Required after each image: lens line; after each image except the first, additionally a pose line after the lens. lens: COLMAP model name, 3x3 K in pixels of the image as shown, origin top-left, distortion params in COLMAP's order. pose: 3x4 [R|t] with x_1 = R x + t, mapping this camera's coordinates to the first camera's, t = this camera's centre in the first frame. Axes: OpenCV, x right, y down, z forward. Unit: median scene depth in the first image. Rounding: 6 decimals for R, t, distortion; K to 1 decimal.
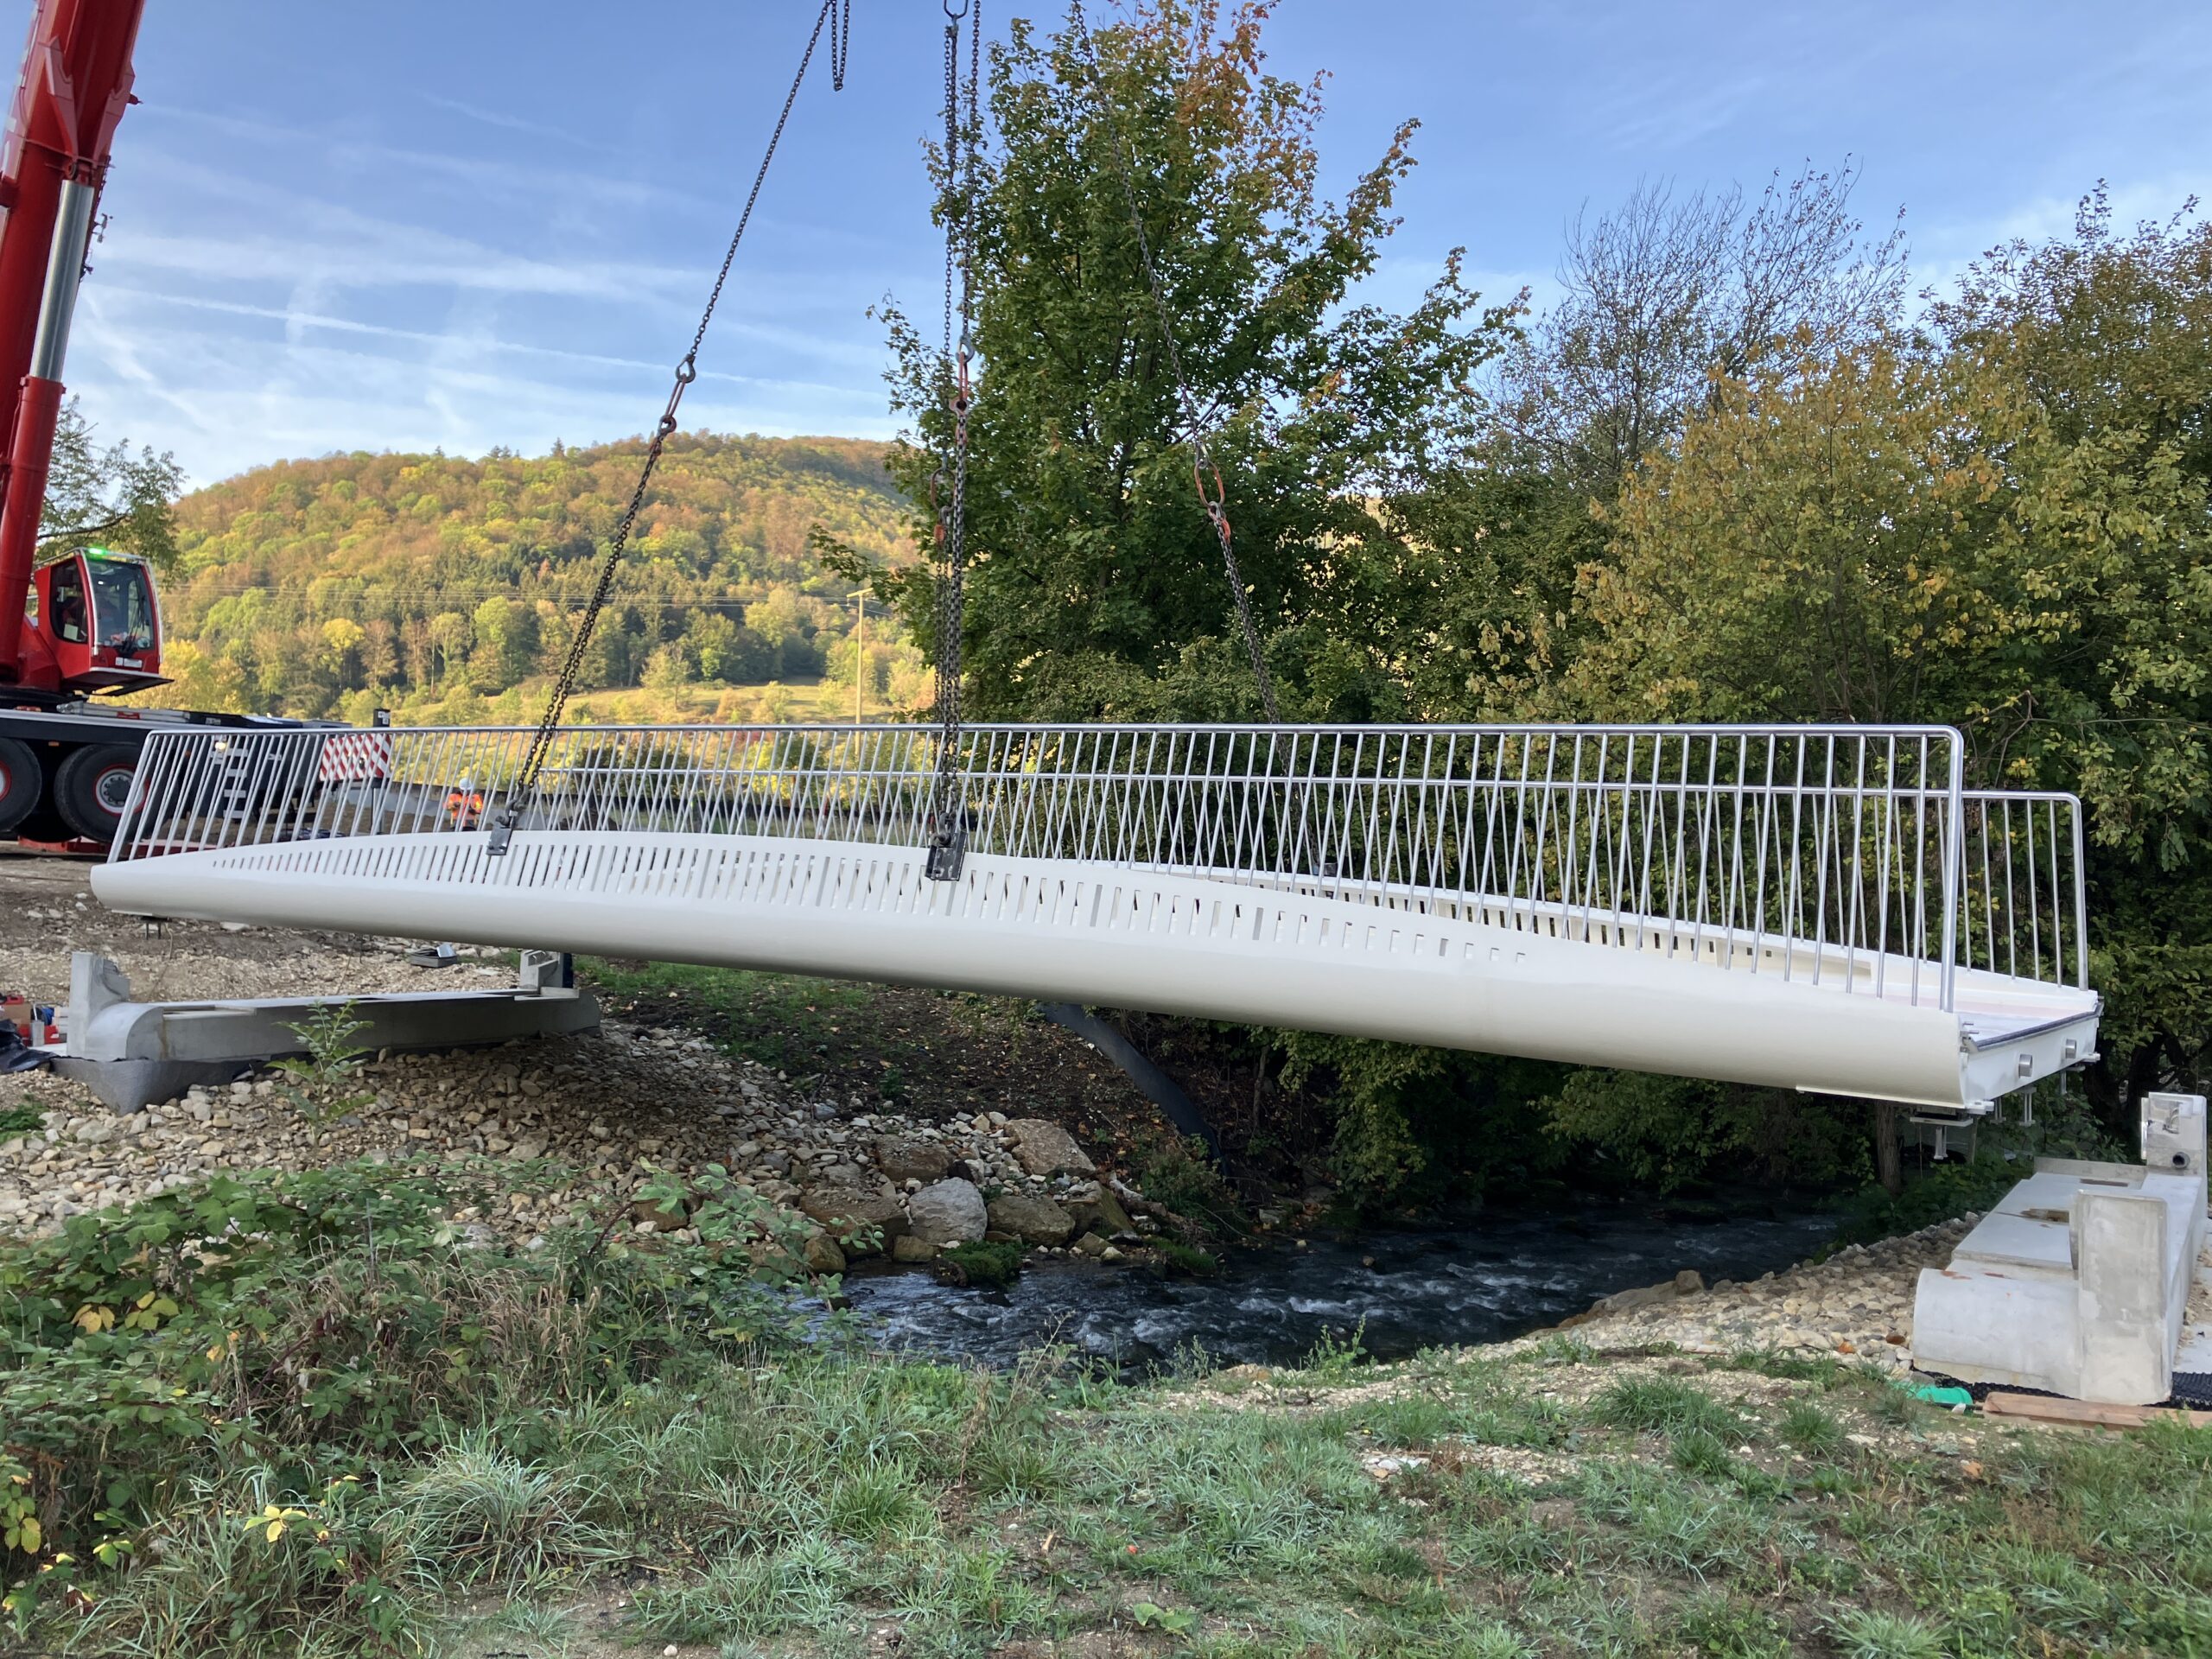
lens RADIAL K [[1803.7, 0, 1101.0], [0, 1803.7, 820.7], [0, 0, 1]] dist [0.010924, -0.006111]
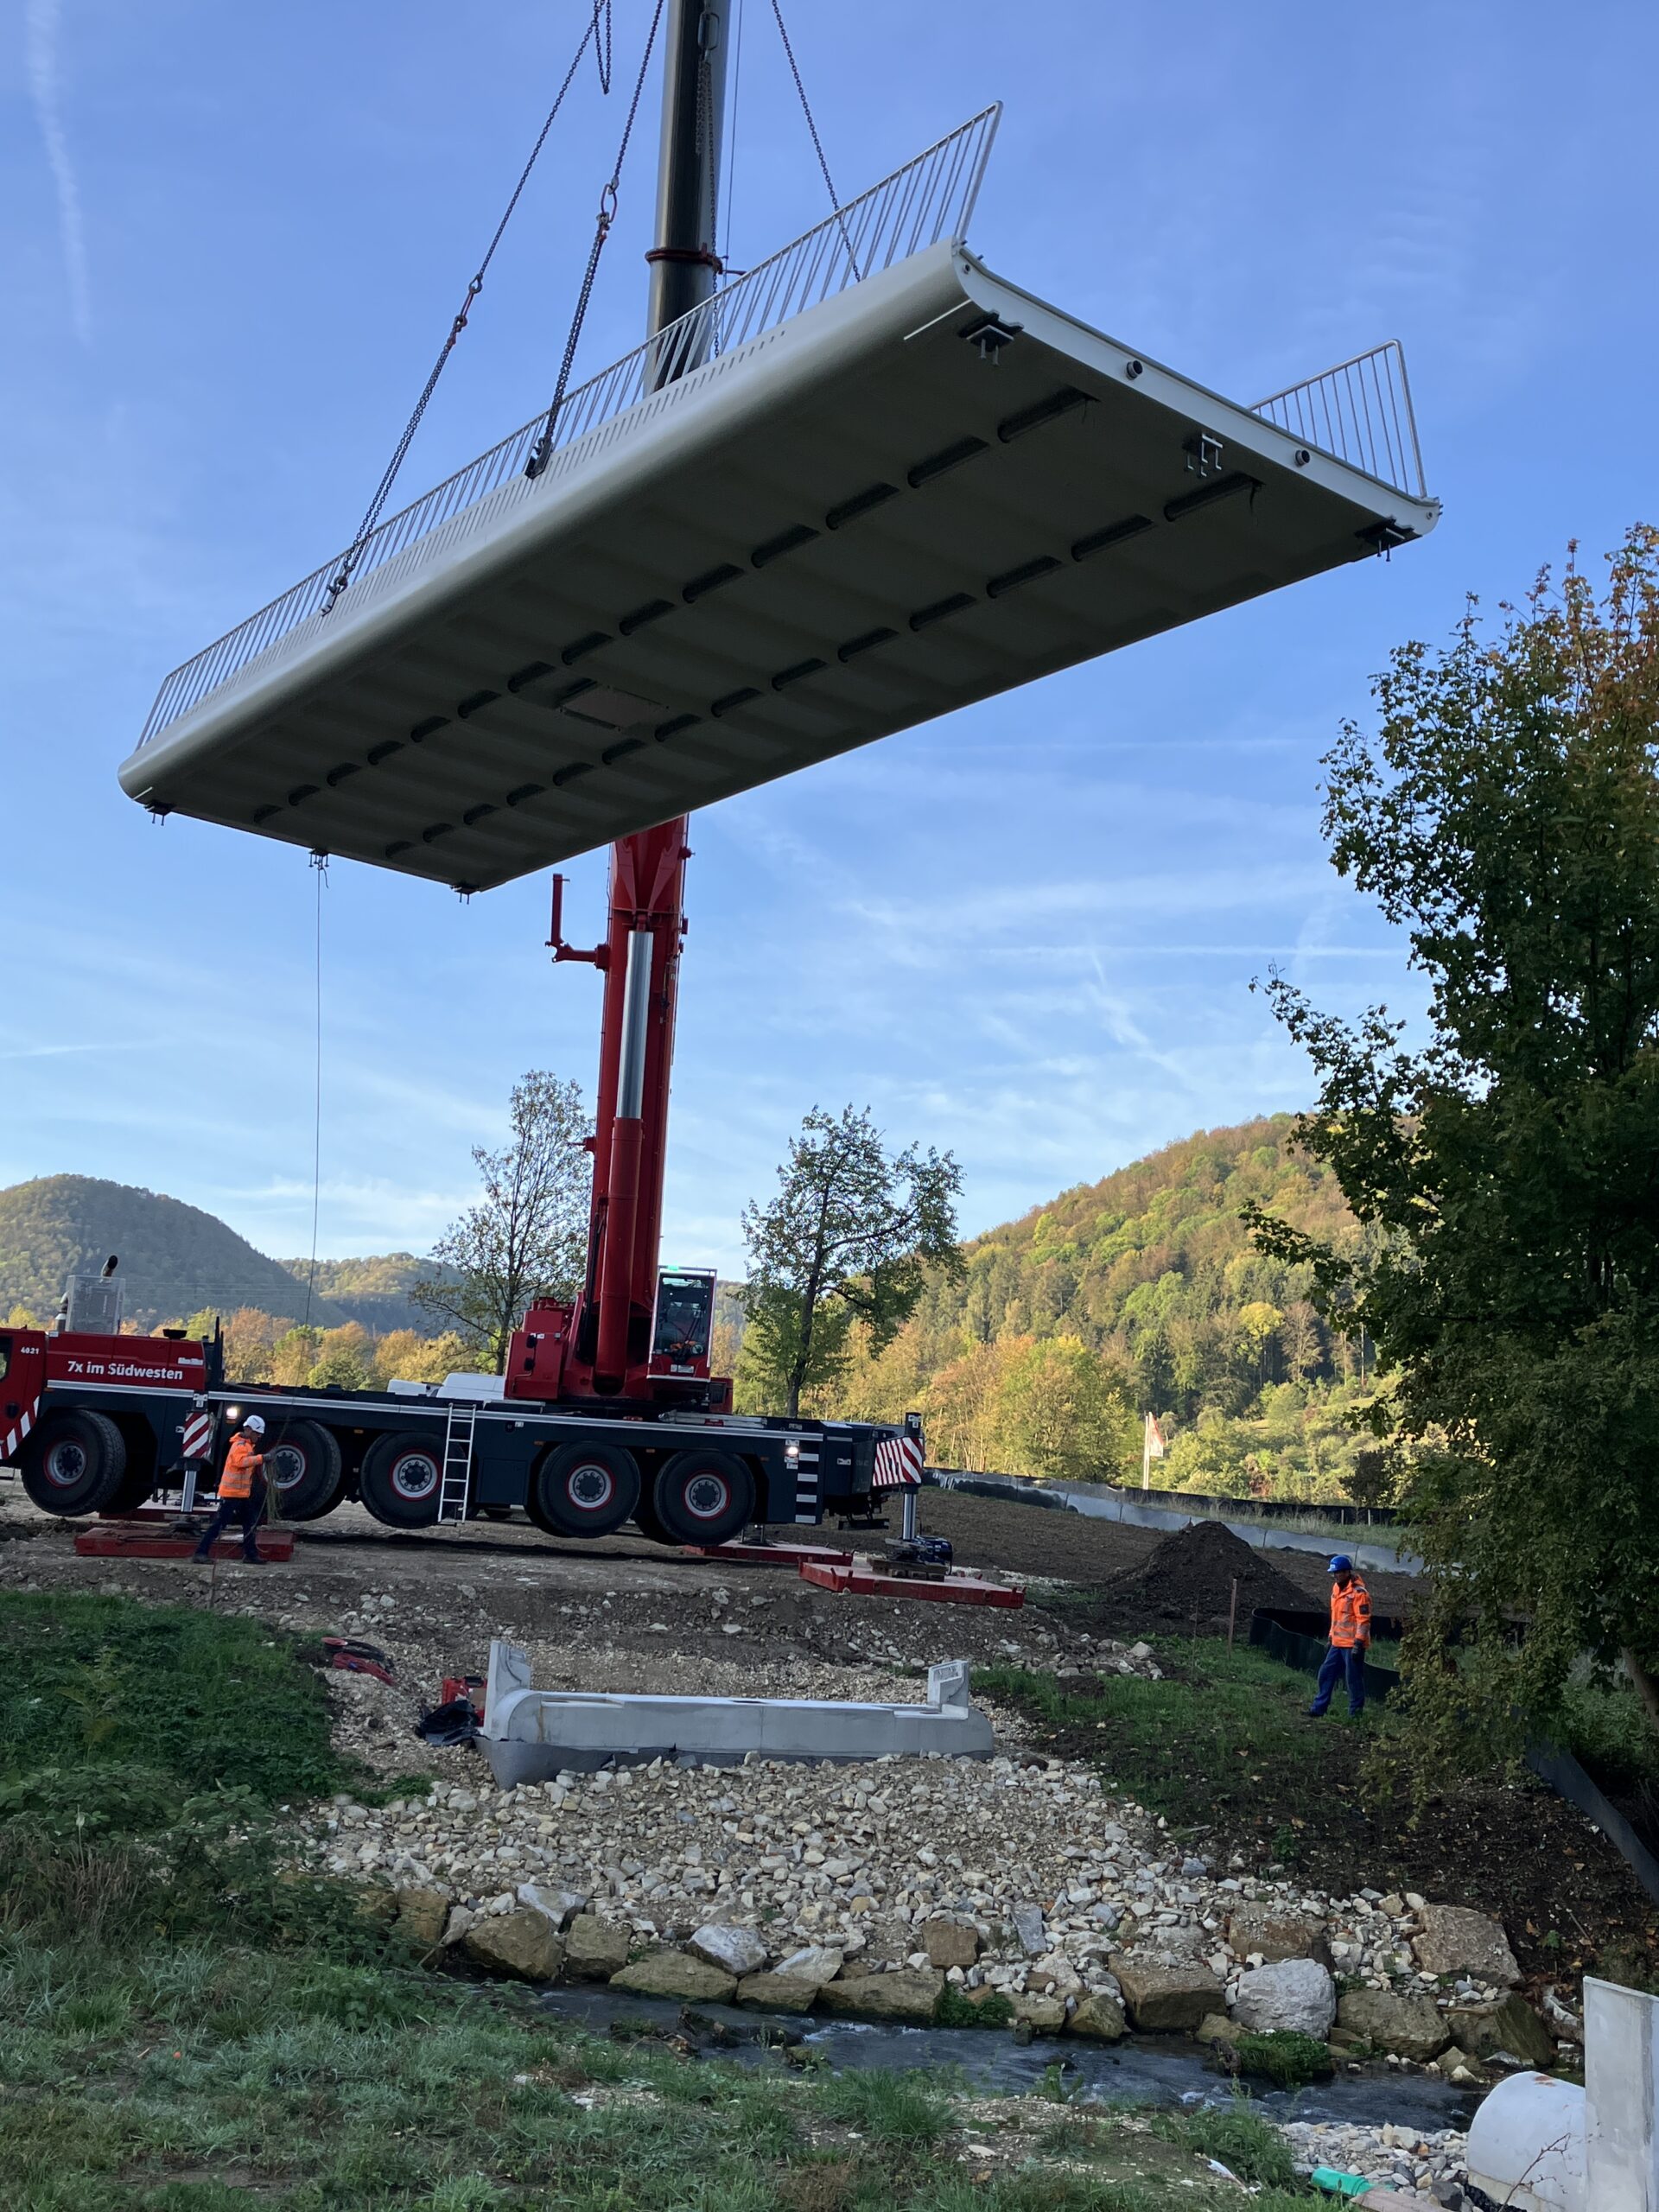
lens RADIAL K [[2199.2, 0, 838.8], [0, 2199.2, 1104.9], [0, 0, 1]] dist [0.043601, 0.000000]
pose [[0.824773, -0.094095, -0.557580, 0.335293], [-0.015593, 0.981898, -0.188765, 0.000568], [0.565249, 0.164382, 0.808376, -0.043811]]
